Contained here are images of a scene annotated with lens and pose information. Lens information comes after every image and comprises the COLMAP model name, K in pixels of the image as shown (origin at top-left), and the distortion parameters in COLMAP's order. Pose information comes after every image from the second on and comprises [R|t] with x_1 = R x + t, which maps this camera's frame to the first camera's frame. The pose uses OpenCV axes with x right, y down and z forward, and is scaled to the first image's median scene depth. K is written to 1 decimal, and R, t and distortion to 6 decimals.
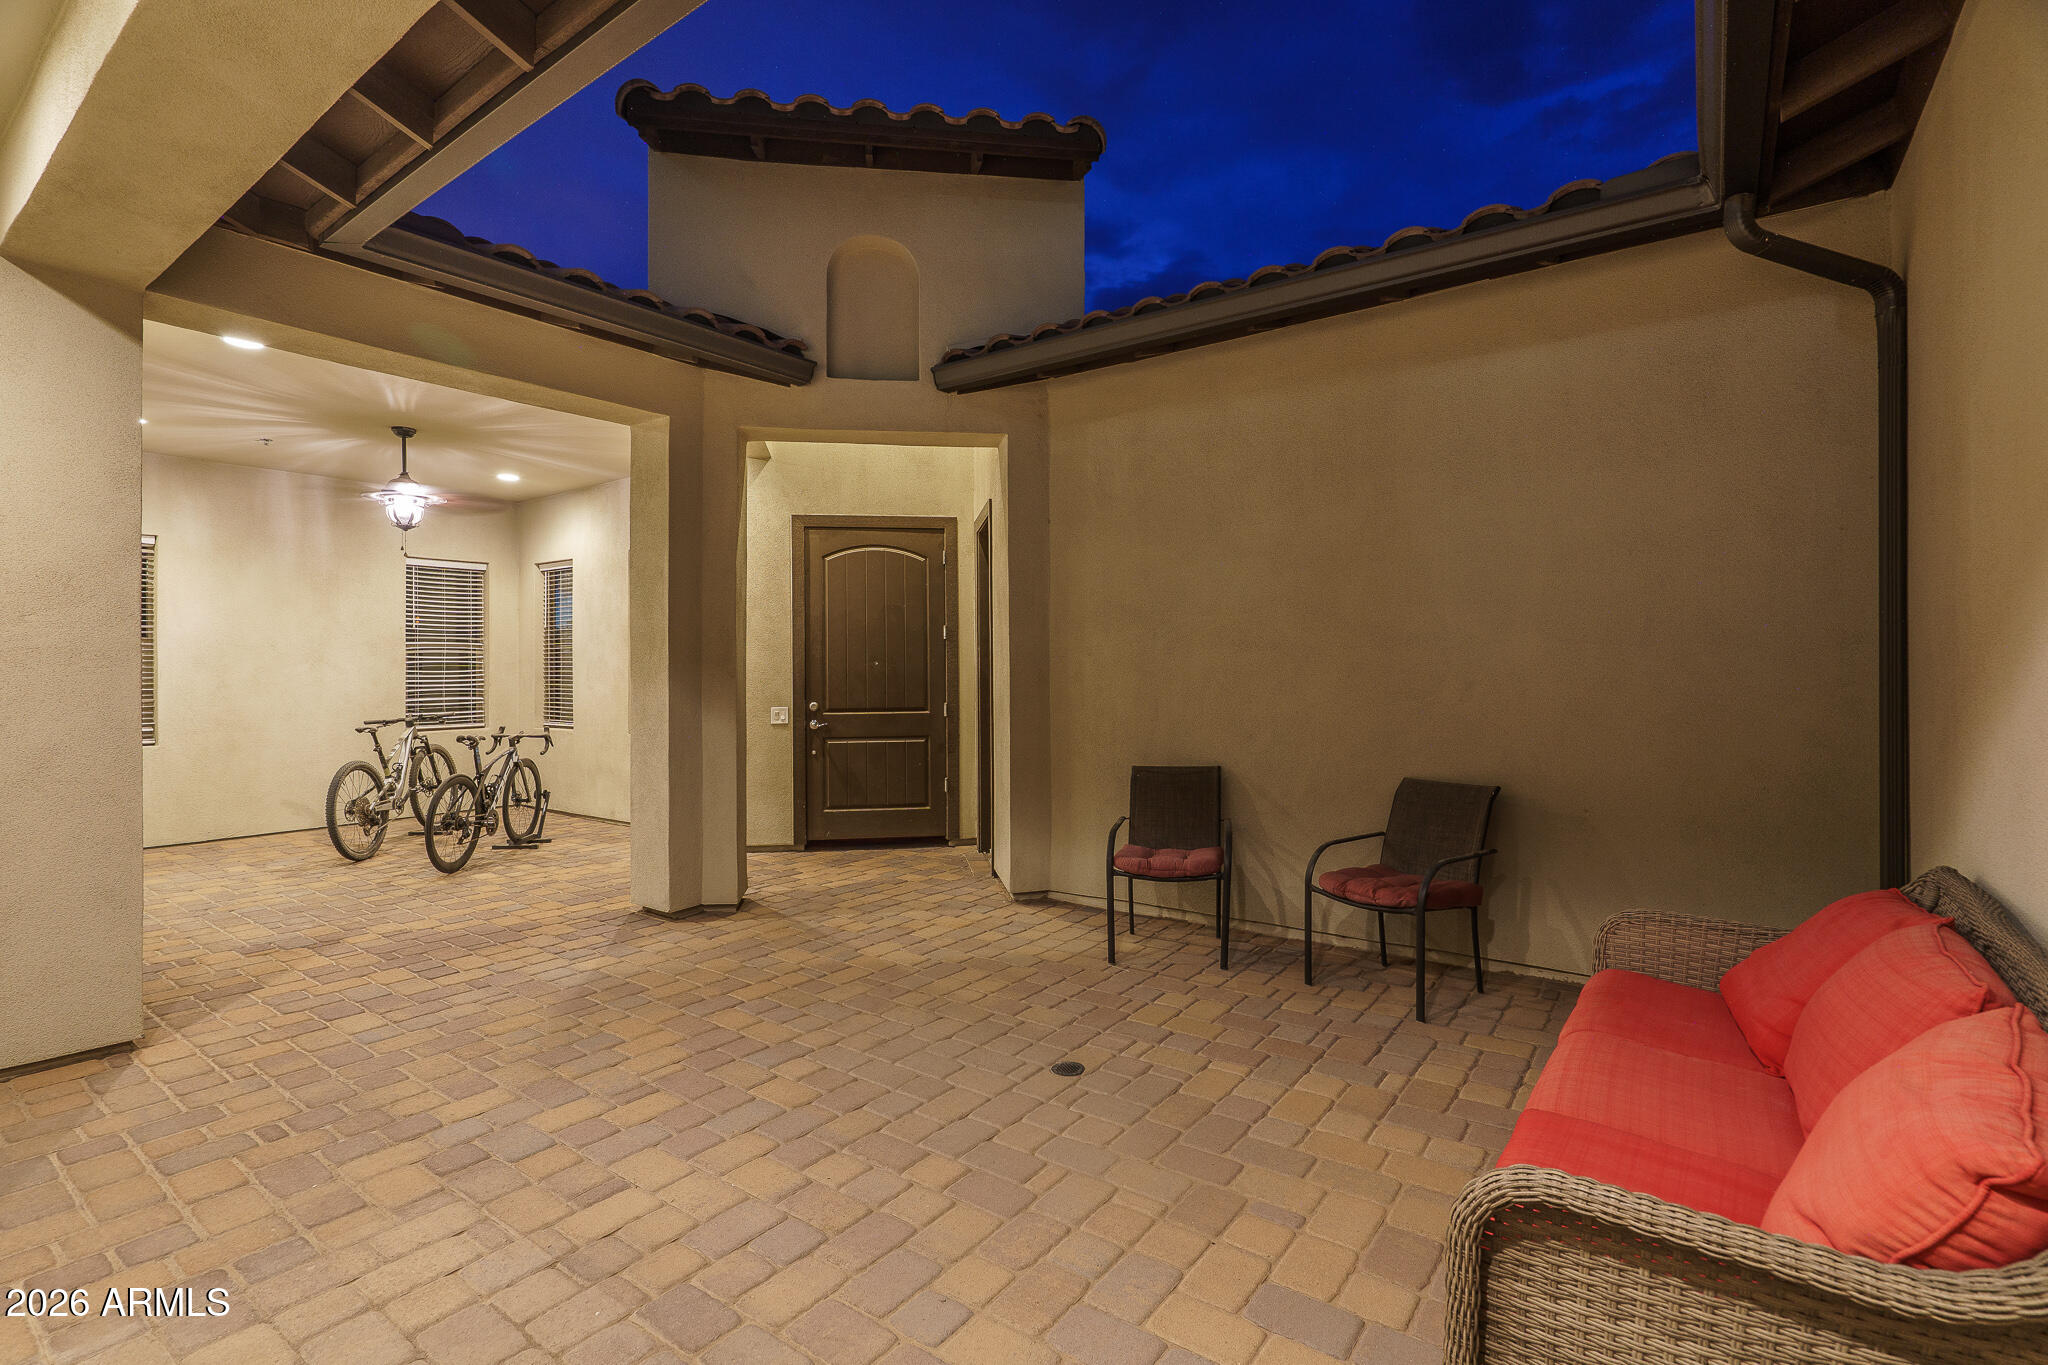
lens RADIAL K [[926.8, 0, 1030.3], [0, 926.8, 671.2], [0, 0, 1]] dist [0.001367, -0.000061]
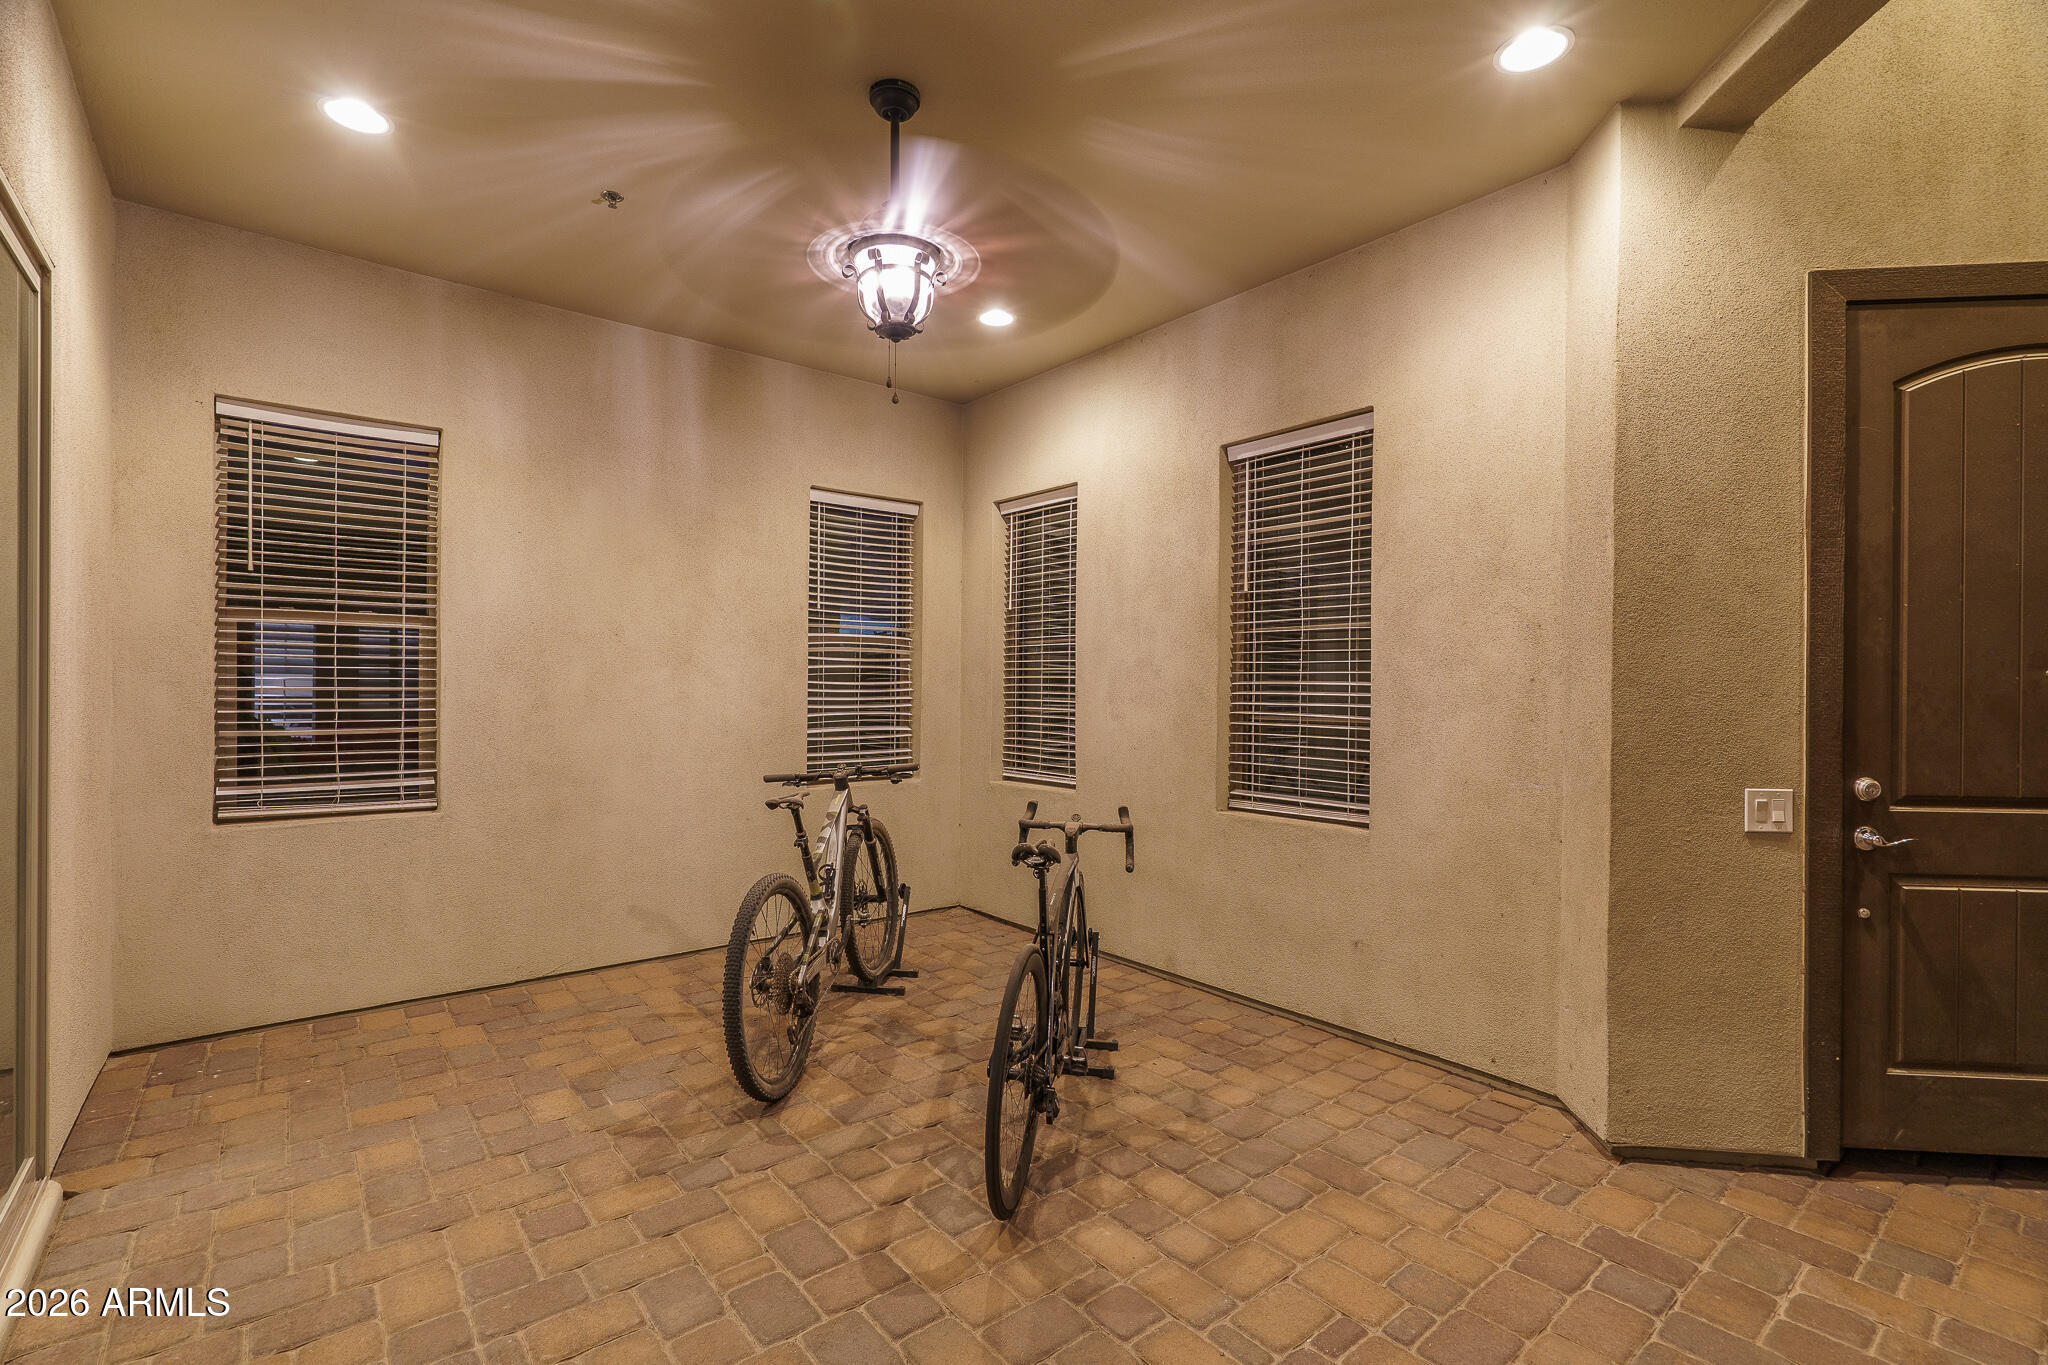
lens RADIAL K [[923.0, 0, 1024.6], [0, 923.0, 694.2], [0, 0, 1]] dist [-0.011496, -0.000612]
pose [[0.966039, 0.013650, -0.258035, -0.463907], [-0.011571, 0.999887, 0.009574, 0.000671], [0.258136, -0.006263, 0.966088, 0.560563]]
